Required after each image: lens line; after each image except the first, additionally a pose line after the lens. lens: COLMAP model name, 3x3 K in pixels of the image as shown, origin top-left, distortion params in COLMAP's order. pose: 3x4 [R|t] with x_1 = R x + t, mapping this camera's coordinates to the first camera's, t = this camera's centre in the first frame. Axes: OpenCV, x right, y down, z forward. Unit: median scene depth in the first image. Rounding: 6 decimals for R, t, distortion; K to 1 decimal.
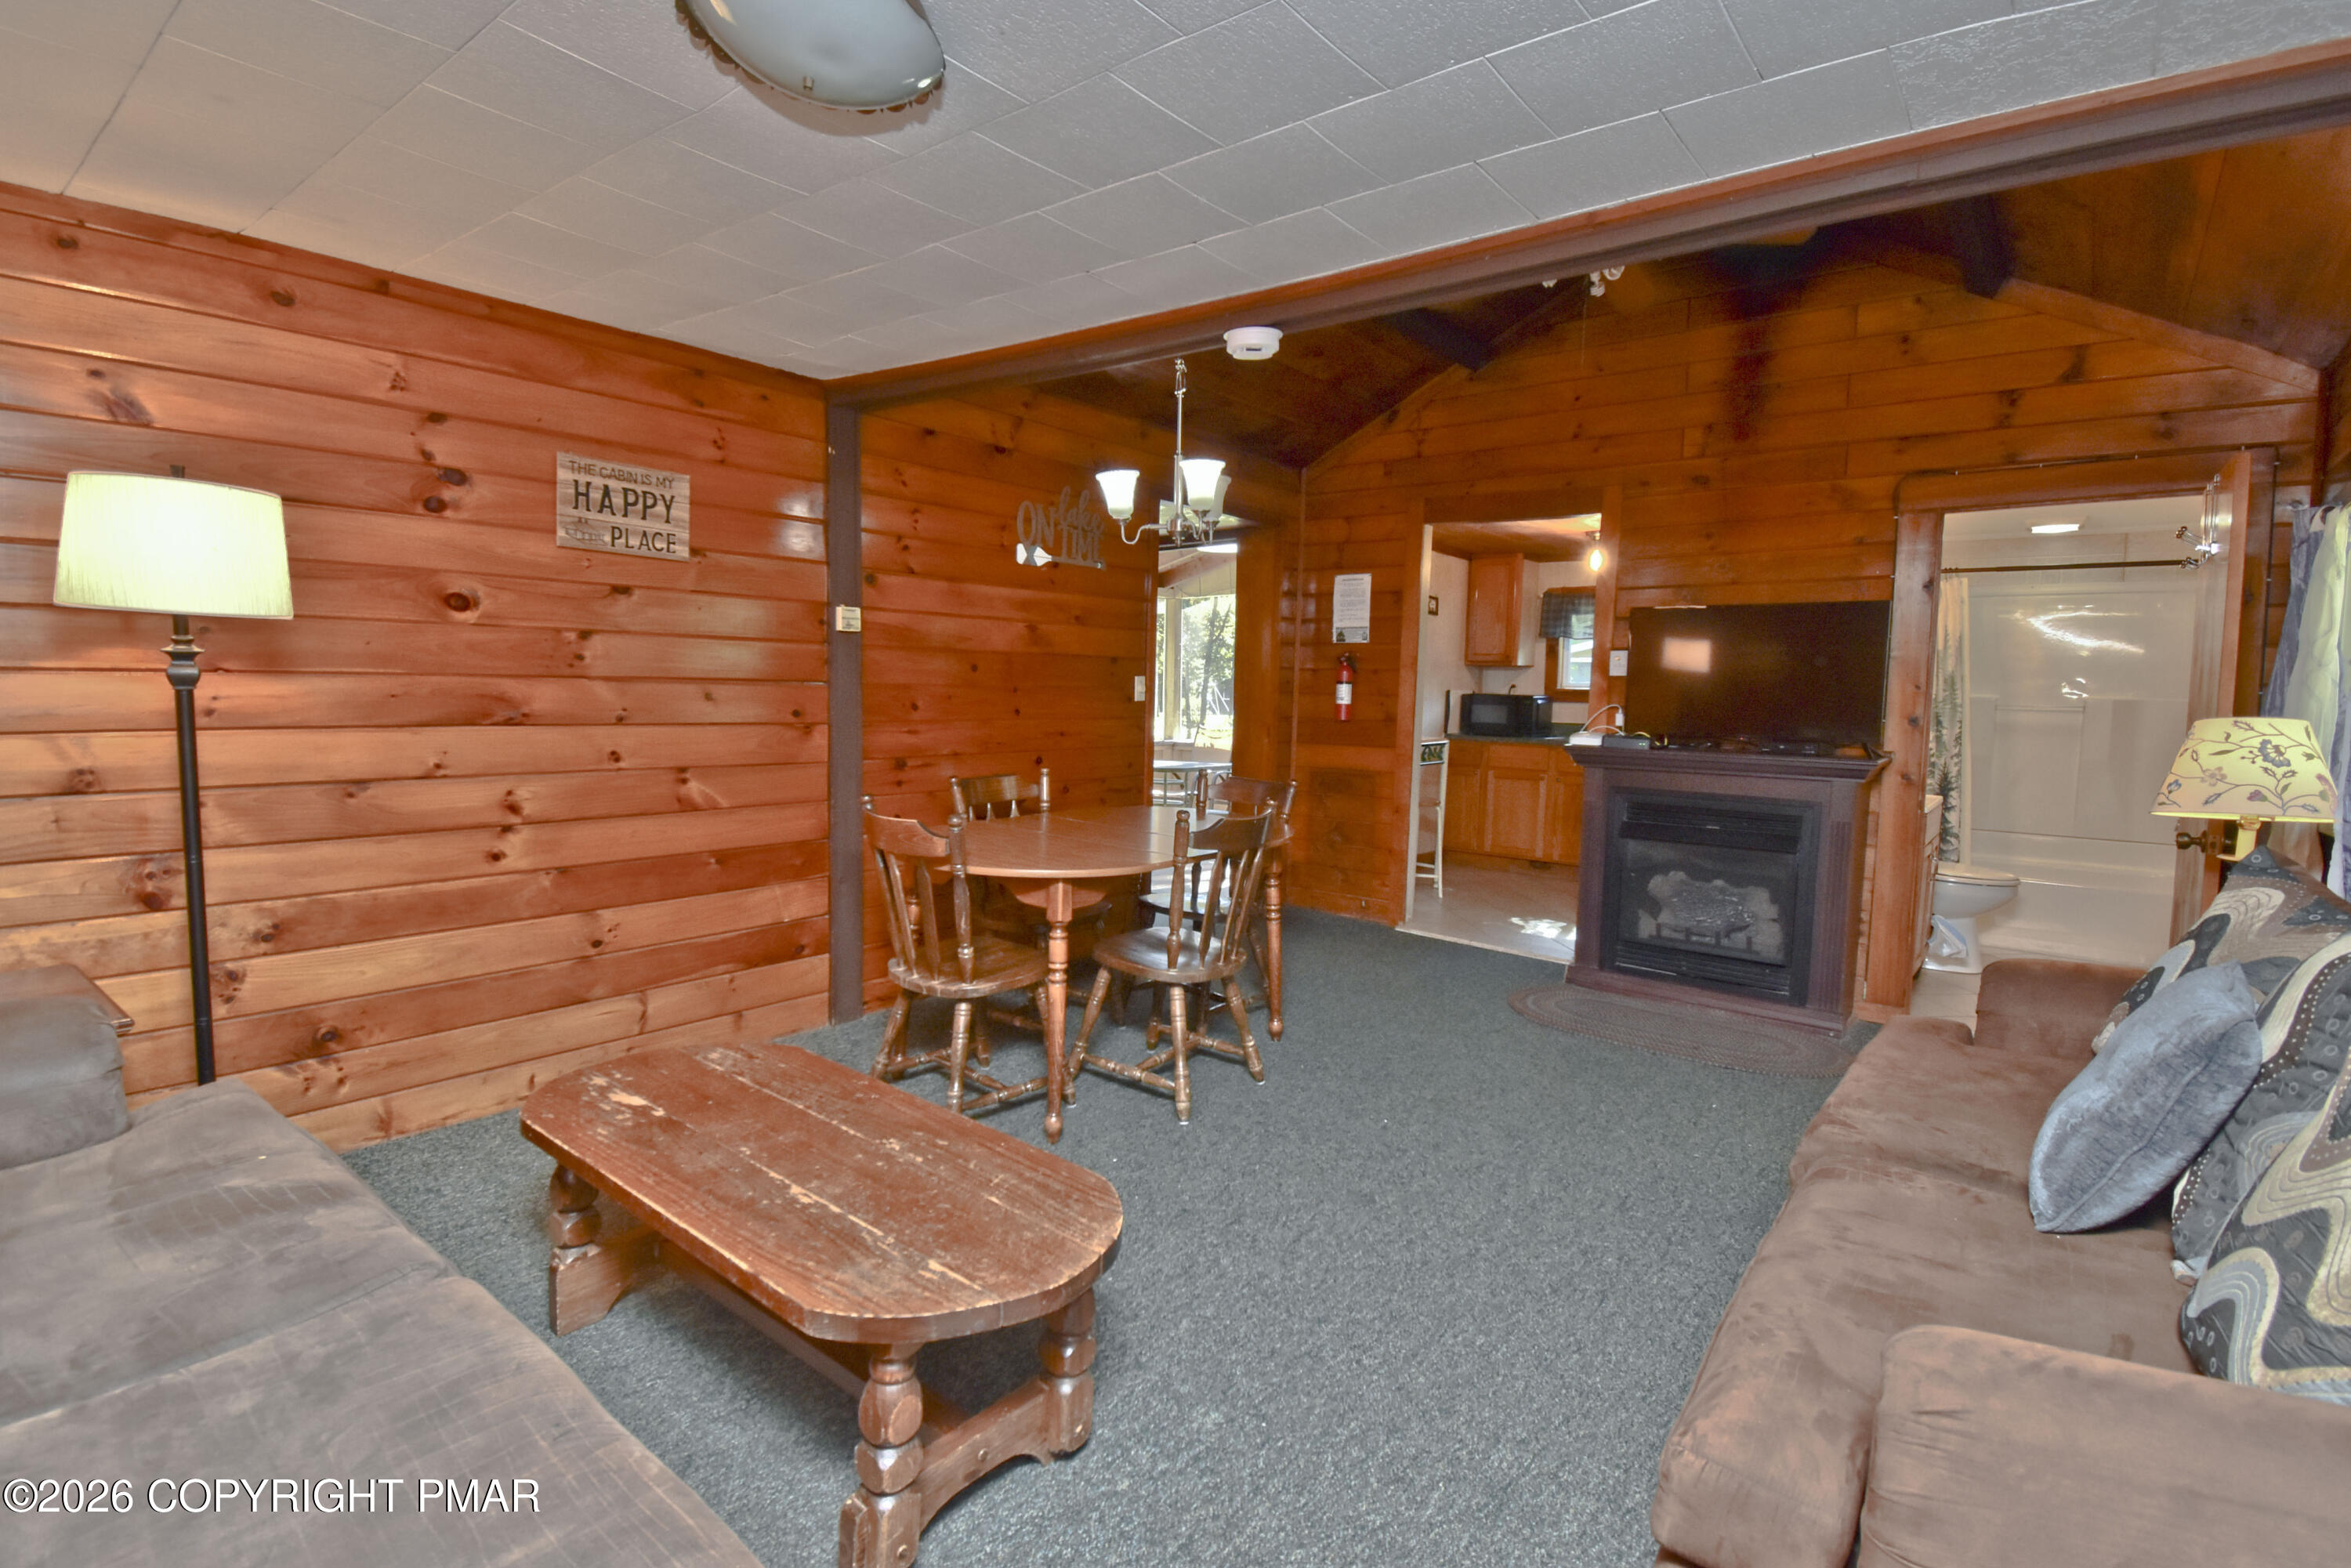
lens RADIAL K [[1074.5, 0, 1190.6], [0, 1074.5, 773.6], [0, 0, 1]] dist [0.008444, -0.015617]
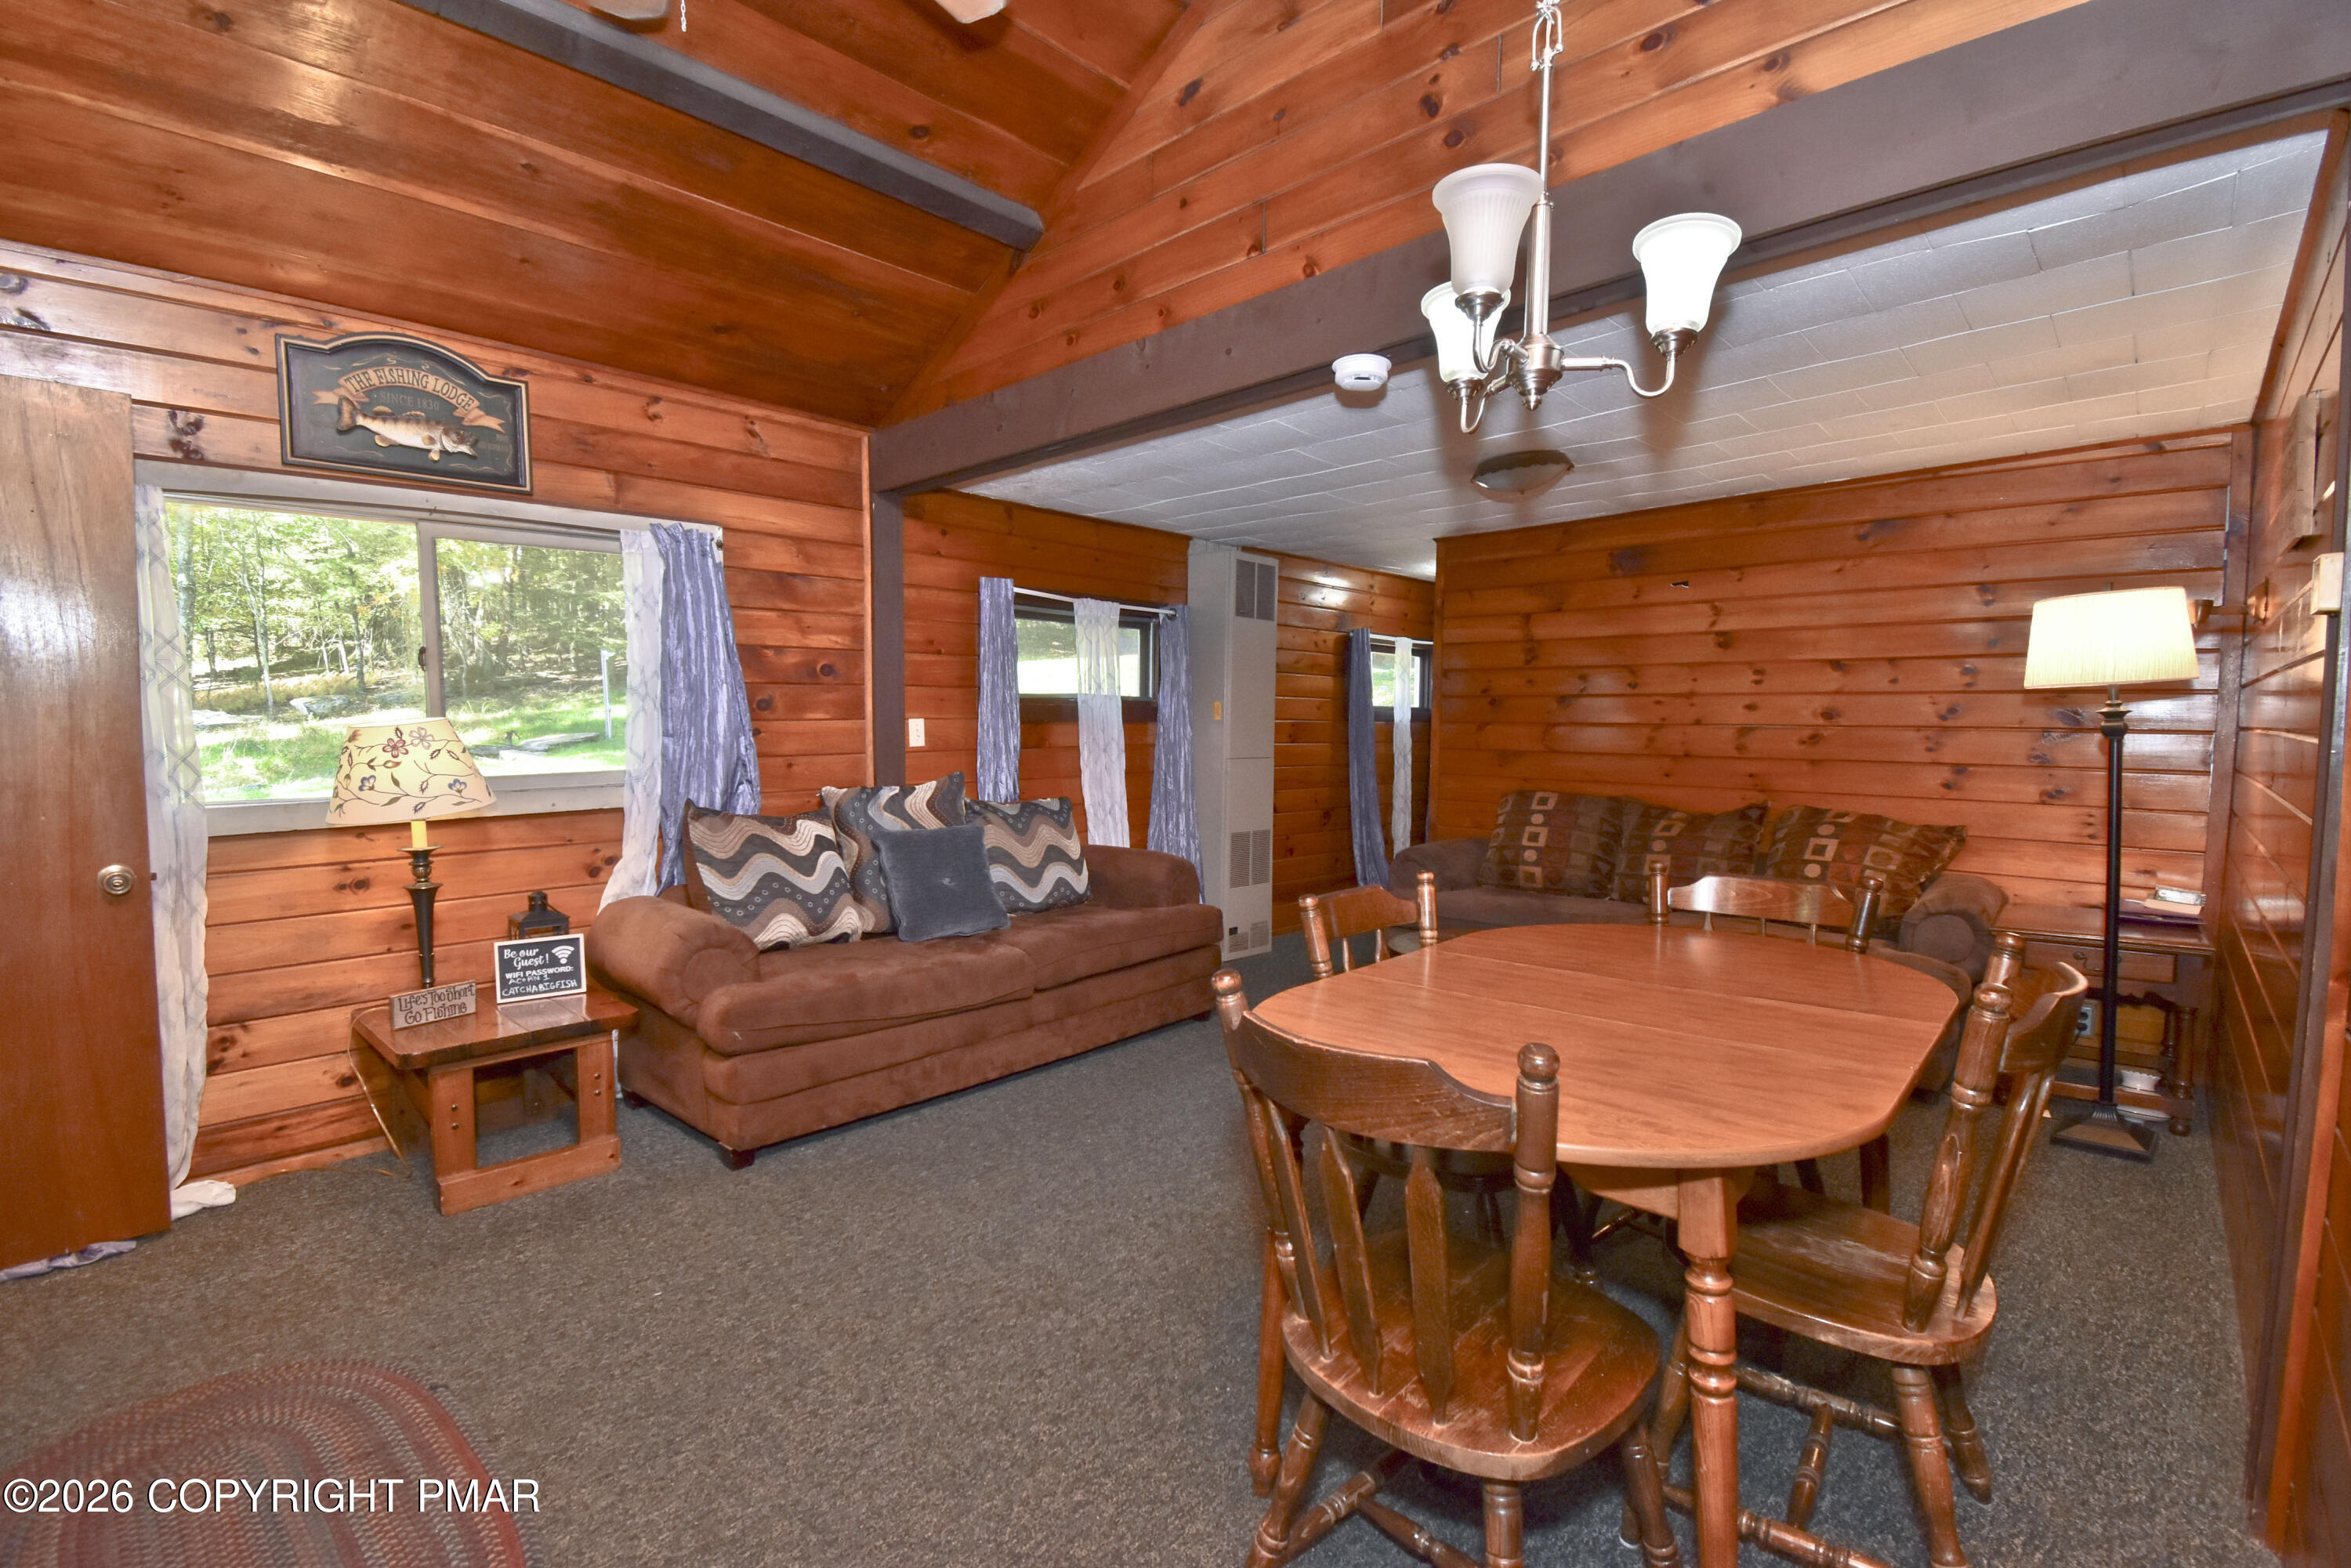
lens RADIAL K [[1074.5, 0, 1136.0], [0, 1074.5, 784.0], [0, 0, 1]] dist [0.008444, -0.015617]
pose [[-0.992125, -0.034537, 0.120398, 0.113780], [-0.016530, 0.988929, 0.147467, -0.145734], [-0.124158, 0.144315, -0.981712, 1.800047]]
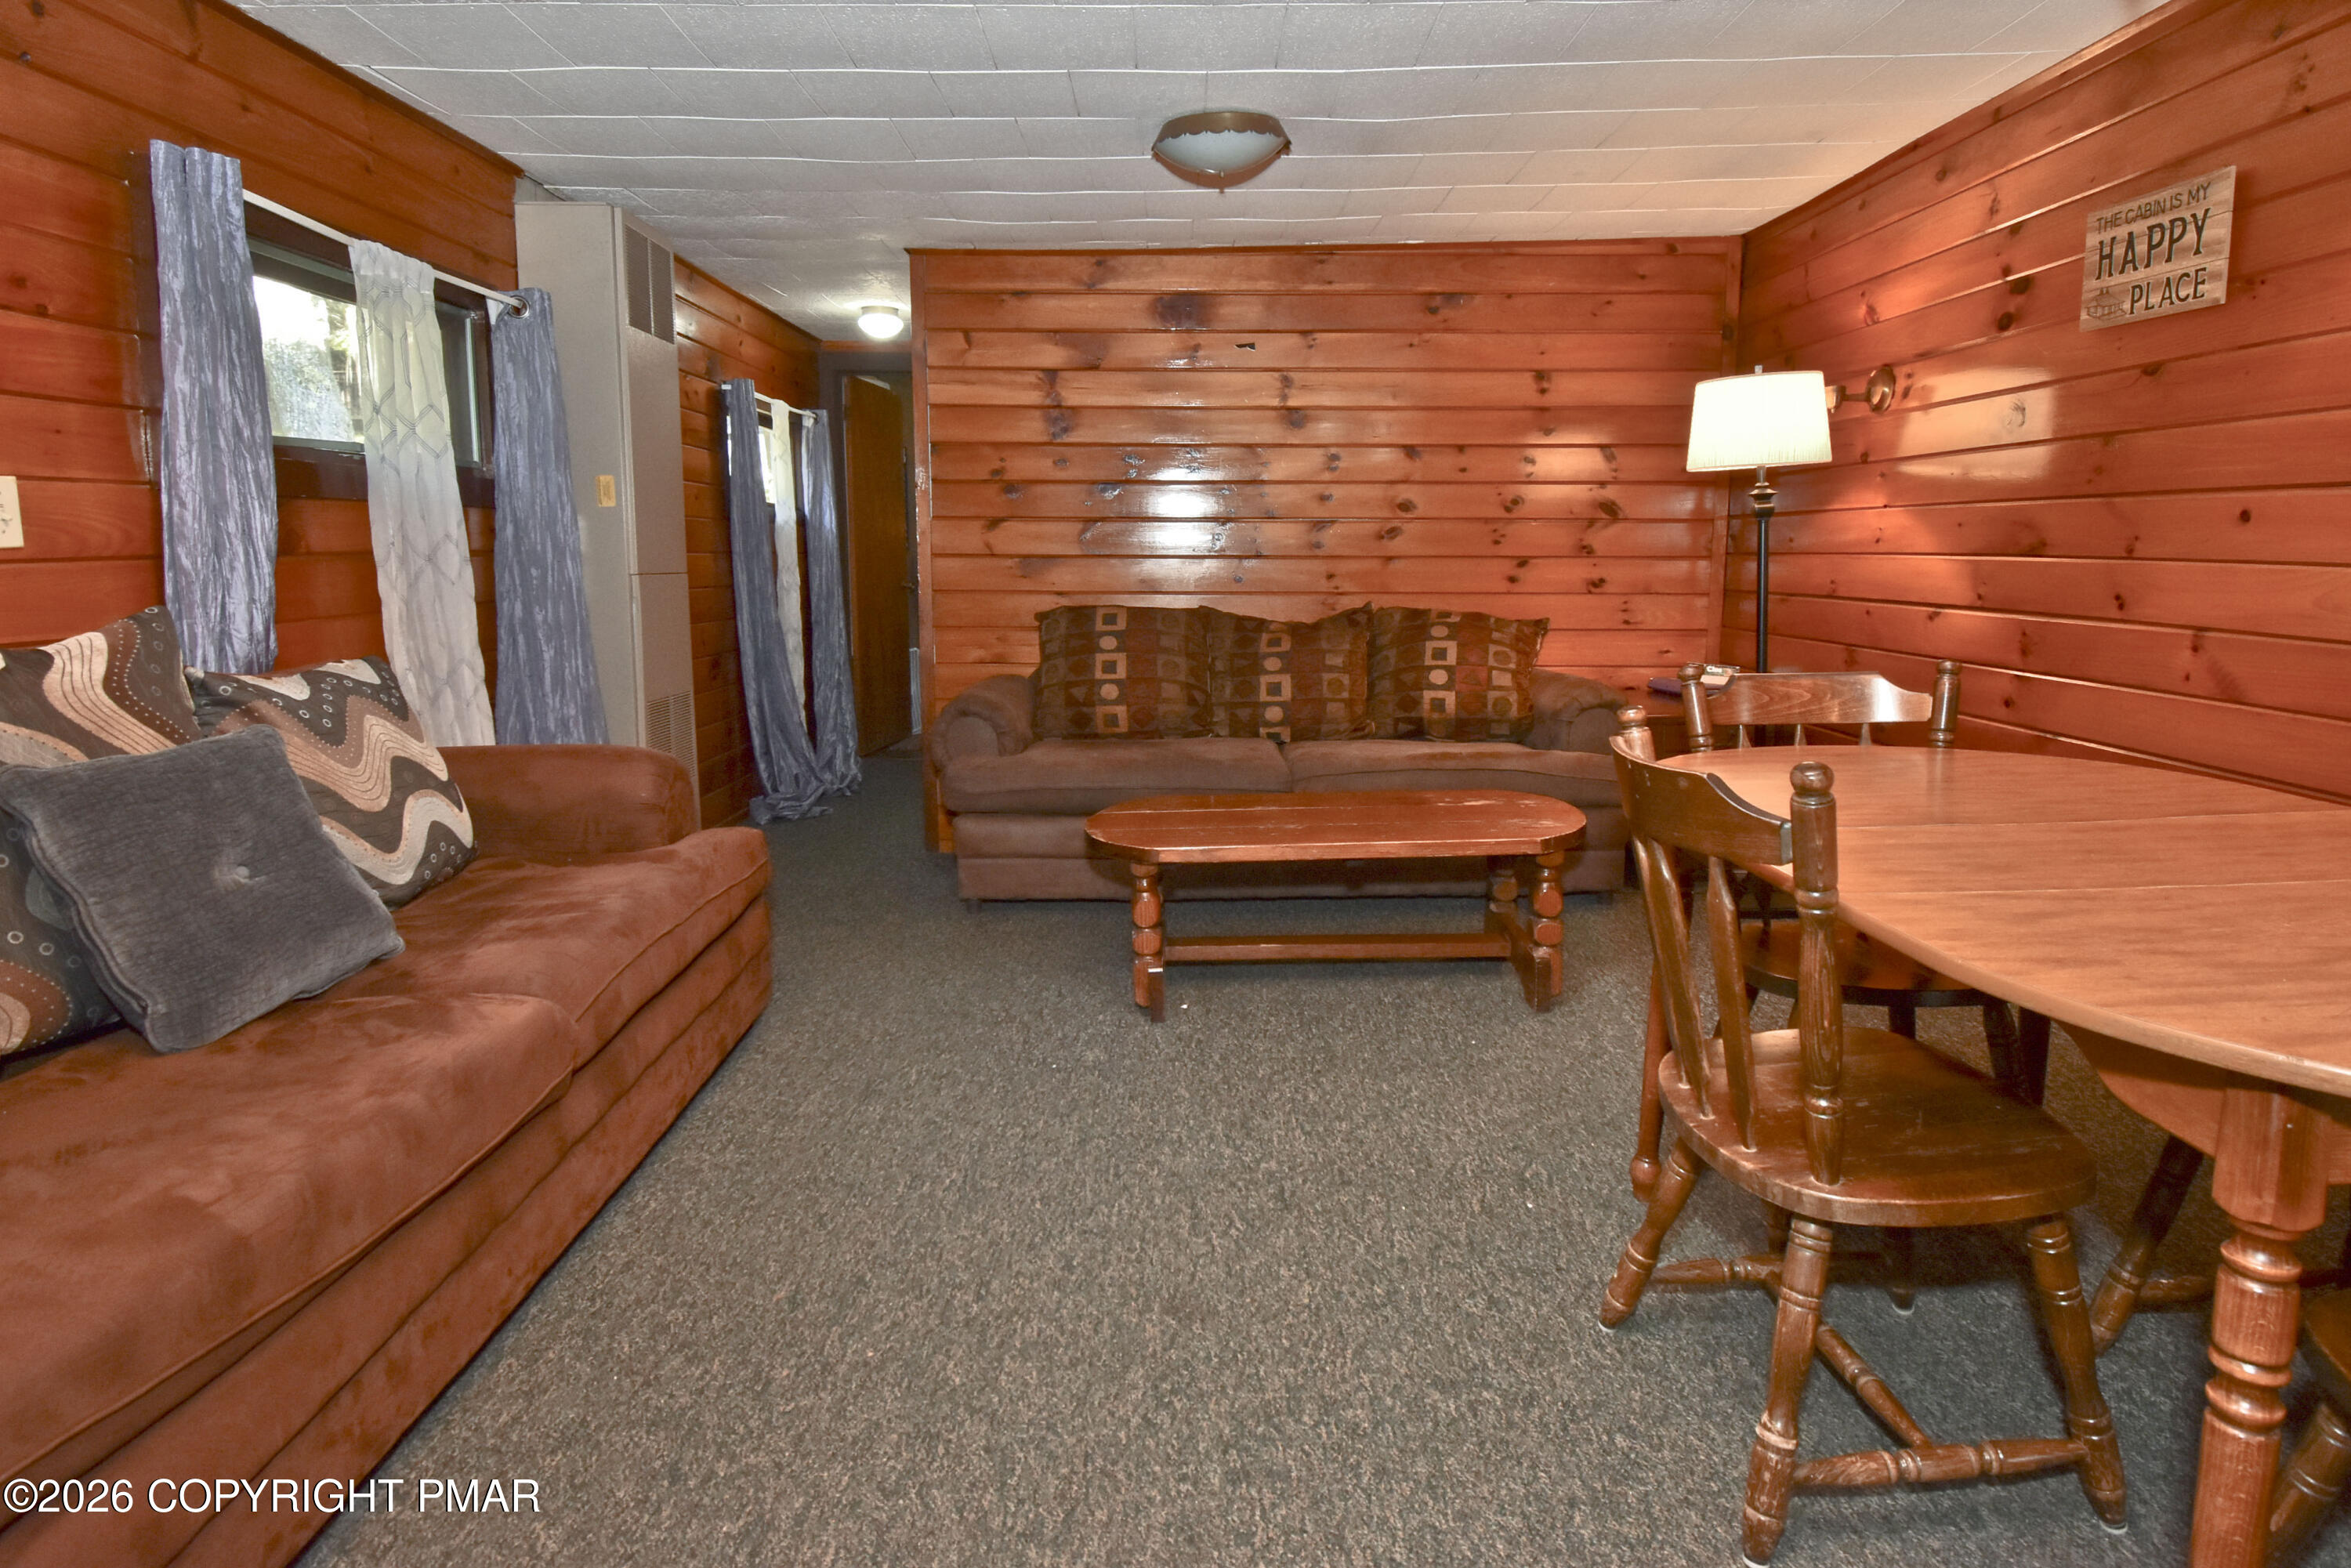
lens RADIAL K [[1235.8, 0, 1192.2], [0, 1235.8, 690.4], [0, 0, 1]] dist [0.017126, -0.015264]
pose [[-0.777532, 0.049948, -0.626857, 0.509650], [-0.070027, 0.983763, 0.165246, -0.054152], [0.624932, 0.172381, -0.761410, 1.301067]]
